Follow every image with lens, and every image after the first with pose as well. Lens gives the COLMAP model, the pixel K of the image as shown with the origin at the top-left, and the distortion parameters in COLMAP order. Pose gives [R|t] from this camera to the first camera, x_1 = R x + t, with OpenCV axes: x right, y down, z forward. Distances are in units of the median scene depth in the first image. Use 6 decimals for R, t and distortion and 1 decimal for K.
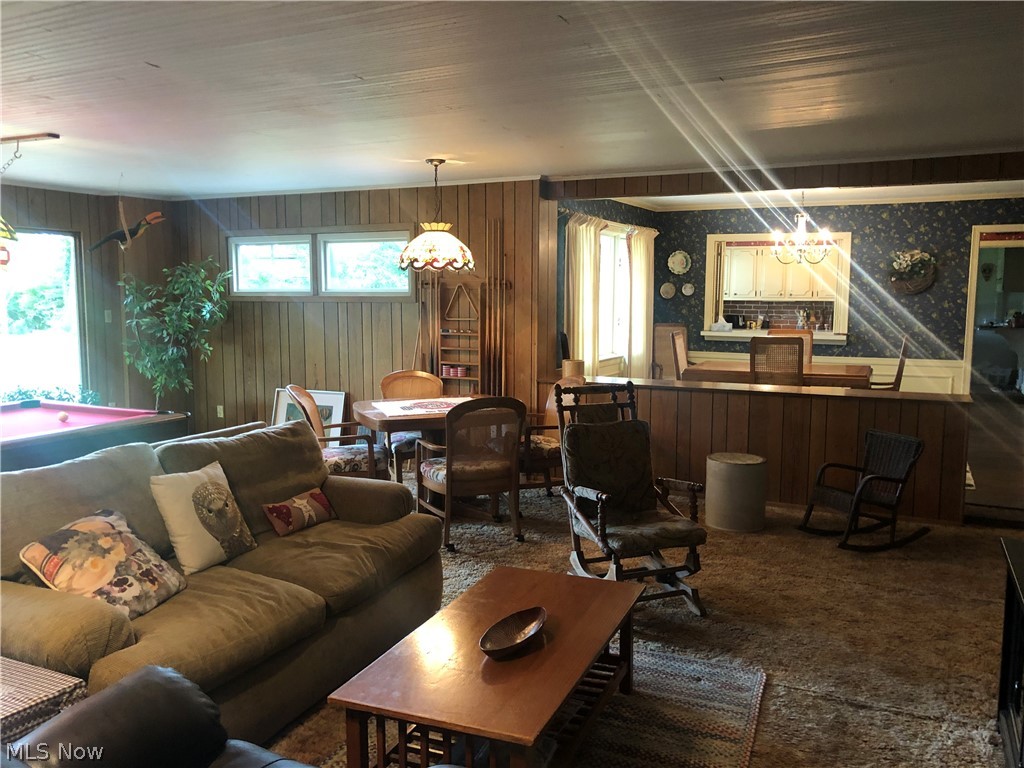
lens RADIAL K [[829.5, 0, 521.7], [0, 829.5, 380.1], [0, 0, 1]] dist [0.029850, -0.018497]
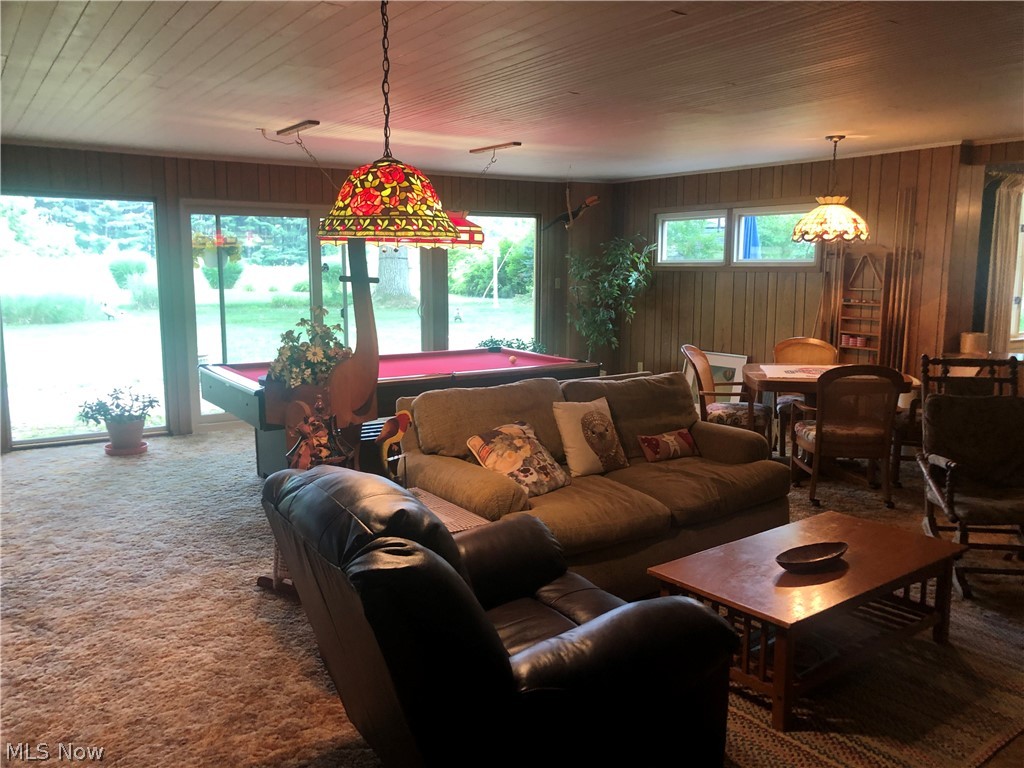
lens RADIAL K [[829.5, 0, 521.7], [0, 829.5, 380.1], [0, 0, 1]] dist [0.029850, -0.018497]
pose [[0.865243, 0.070904, -0.496314, 0.125209], [-0.052560, 0.997322, 0.050849, 0.010468], [0.498590, -0.017911, 0.866653, -0.136820]]
